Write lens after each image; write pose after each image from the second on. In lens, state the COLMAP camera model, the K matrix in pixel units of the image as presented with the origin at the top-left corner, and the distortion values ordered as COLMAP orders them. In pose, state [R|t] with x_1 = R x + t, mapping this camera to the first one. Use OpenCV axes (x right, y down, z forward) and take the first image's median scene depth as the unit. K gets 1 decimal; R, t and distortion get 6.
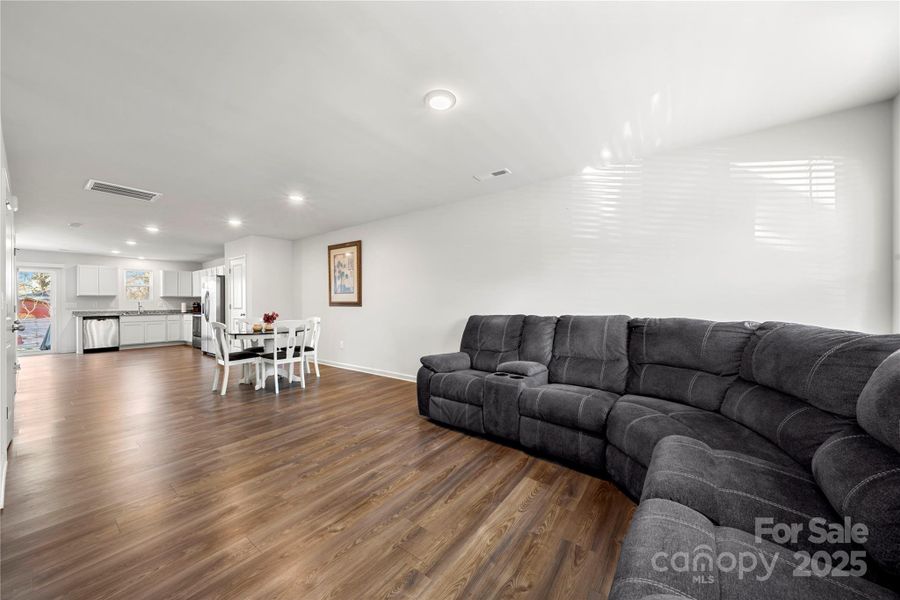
lens RADIAL K [[322.3, 0, 452.4], [0, 322.3, 301.5], [0, 0, 1]] dist [-0.001913, -0.000440]
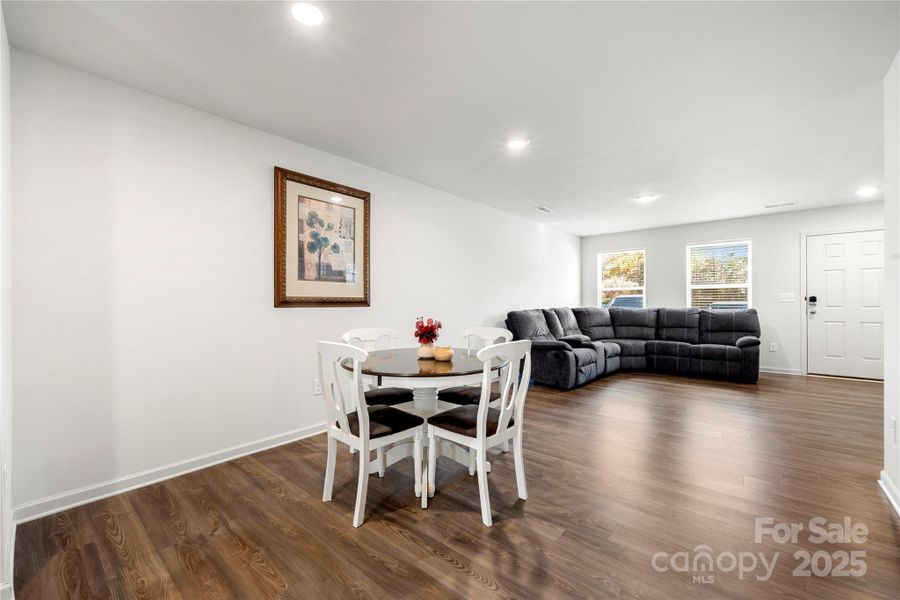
lens RADIAL K [[377.7, 0, 446.3], [0, 377.7, 299.0], [0, 0, 1]] dist [0.001008, -0.000100]
pose [[0.068551, 0.012492, 0.997569, -0.672258], [0.000026, 0.999922, -0.012523, 0.007724], [-0.997648, 0.000885, 0.068545, 0.571878]]
